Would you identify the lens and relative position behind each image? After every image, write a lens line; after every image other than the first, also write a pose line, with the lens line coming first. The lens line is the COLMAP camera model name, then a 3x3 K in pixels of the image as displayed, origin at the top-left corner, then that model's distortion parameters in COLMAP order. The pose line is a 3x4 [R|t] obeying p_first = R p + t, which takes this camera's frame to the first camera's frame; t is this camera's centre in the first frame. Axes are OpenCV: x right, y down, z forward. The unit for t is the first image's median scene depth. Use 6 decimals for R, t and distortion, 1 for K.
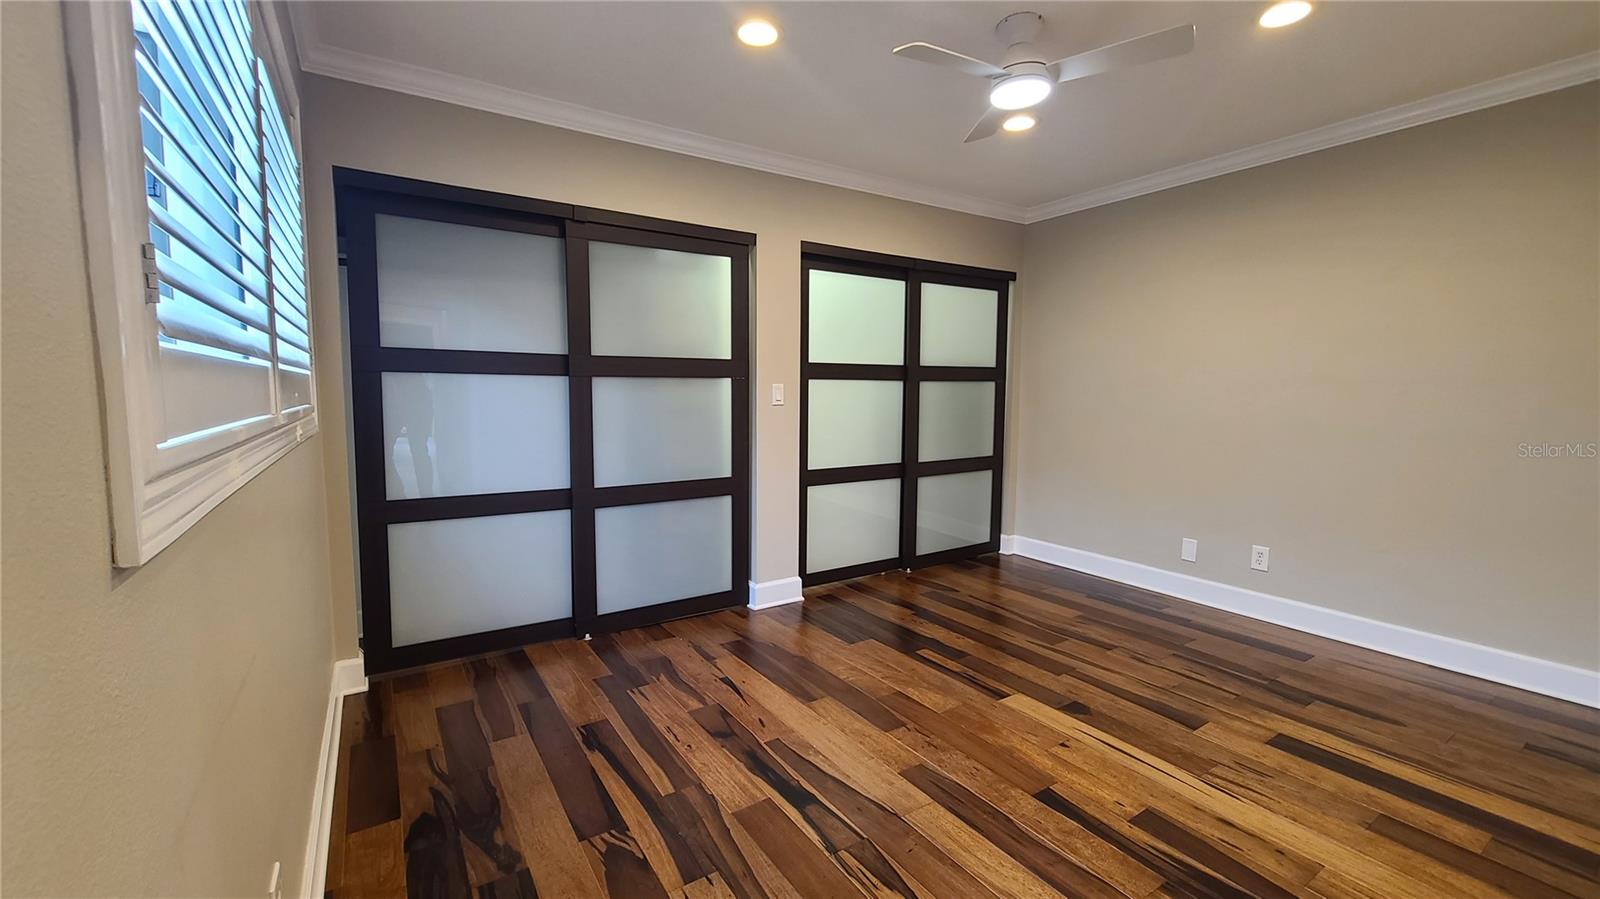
lens RADIAL K [[651.0, 0, 803.5], [0, 651.0, 448.4], [0, 0, 1]] dist [0.001786, -0.000450]
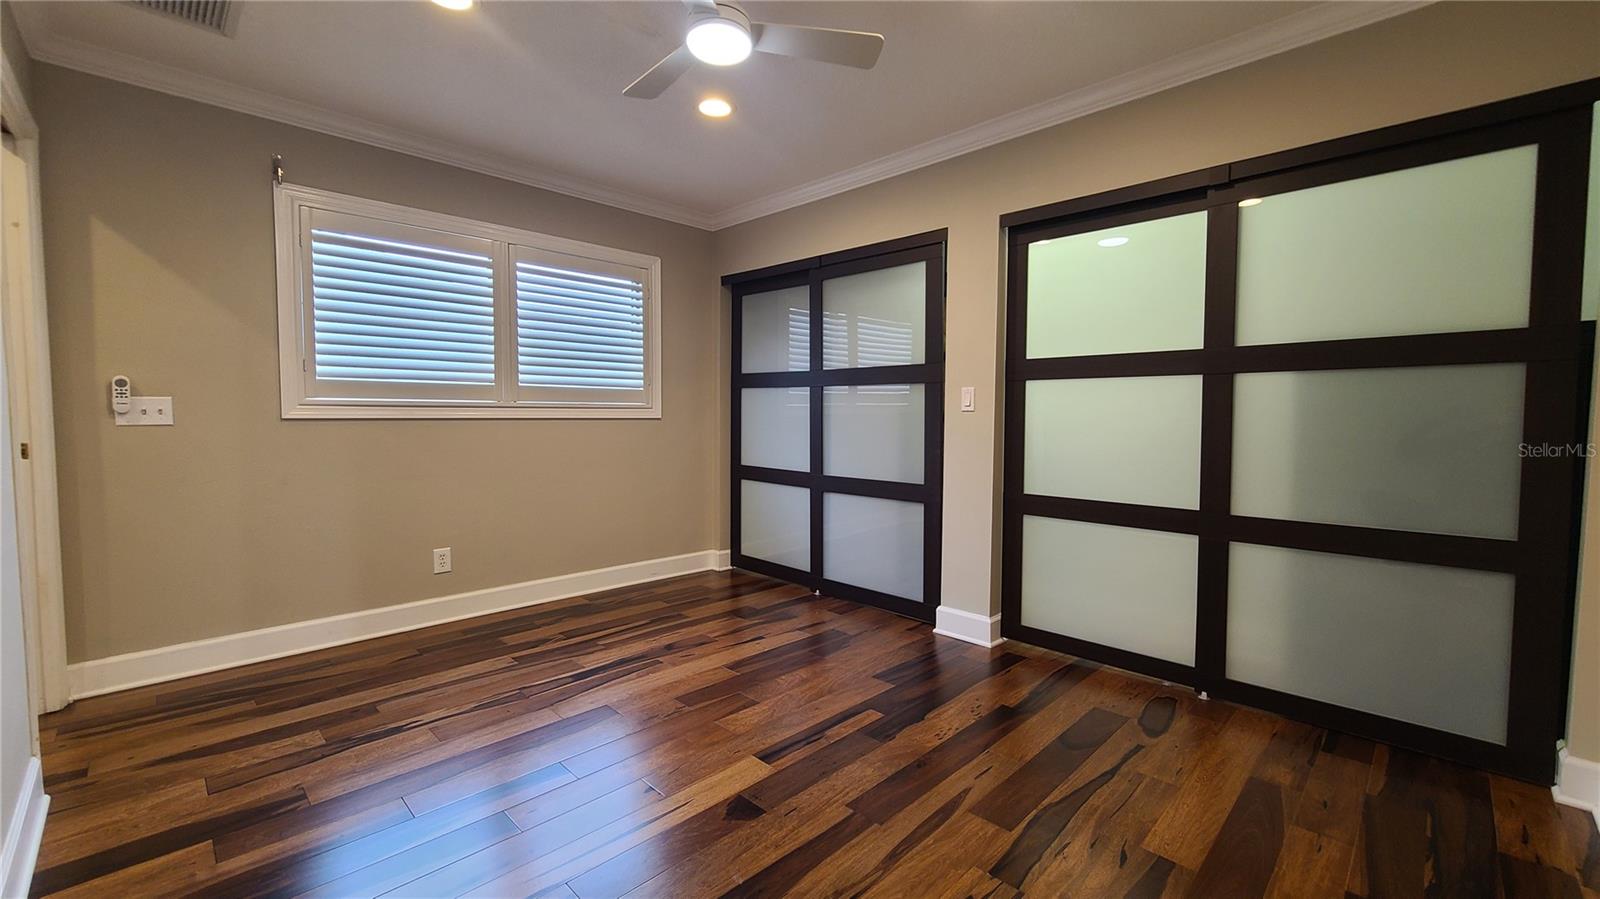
lens RADIAL K [[651.0, 0, 807.0], [0, 651.0, 449.7], [0, 0, 1]] dist [0.001786, -0.000450]
pose [[0.210096, 0.054006, -0.976188, 0.893037], [-0.091959, 0.995138, 0.035263, -0.029534], [0.973346, 0.082361, 0.214041, 0.695266]]
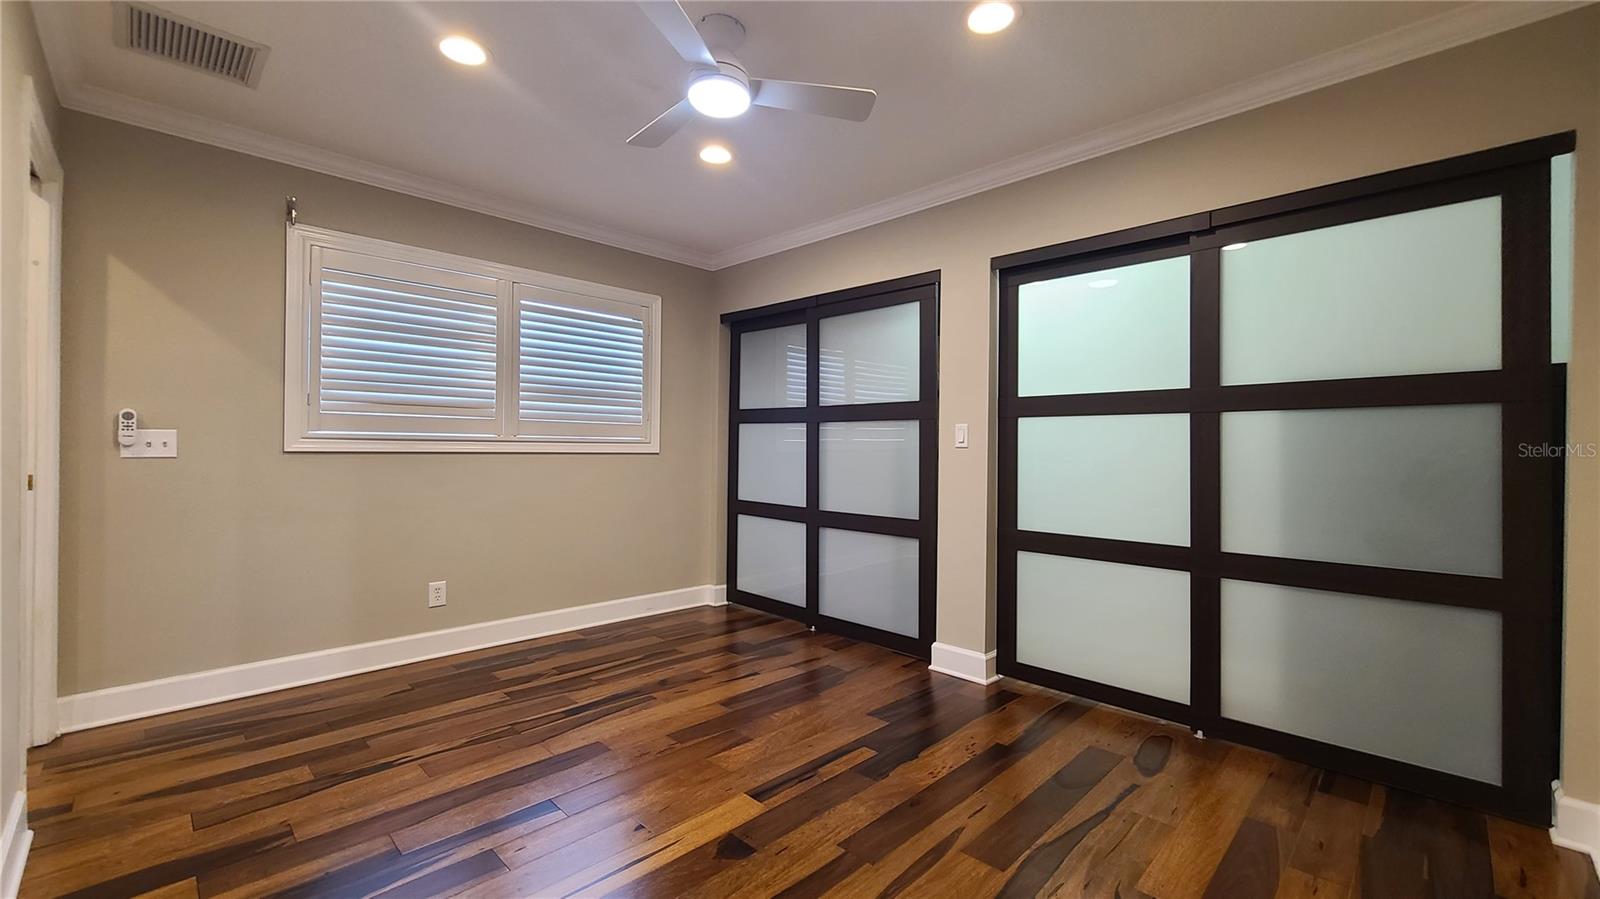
lens RADIAL K [[651.0, 0, 807.2], [0, 651.0, 450.2], [0, 0, 1]] dist [0.001786, -0.000450]
pose [[0.212010, 0.003316, -0.977262, 0.905938], [-0.096882, 0.995139, -0.017642, -0.030514], [0.972453, 0.098420, 0.211301, 0.697389]]
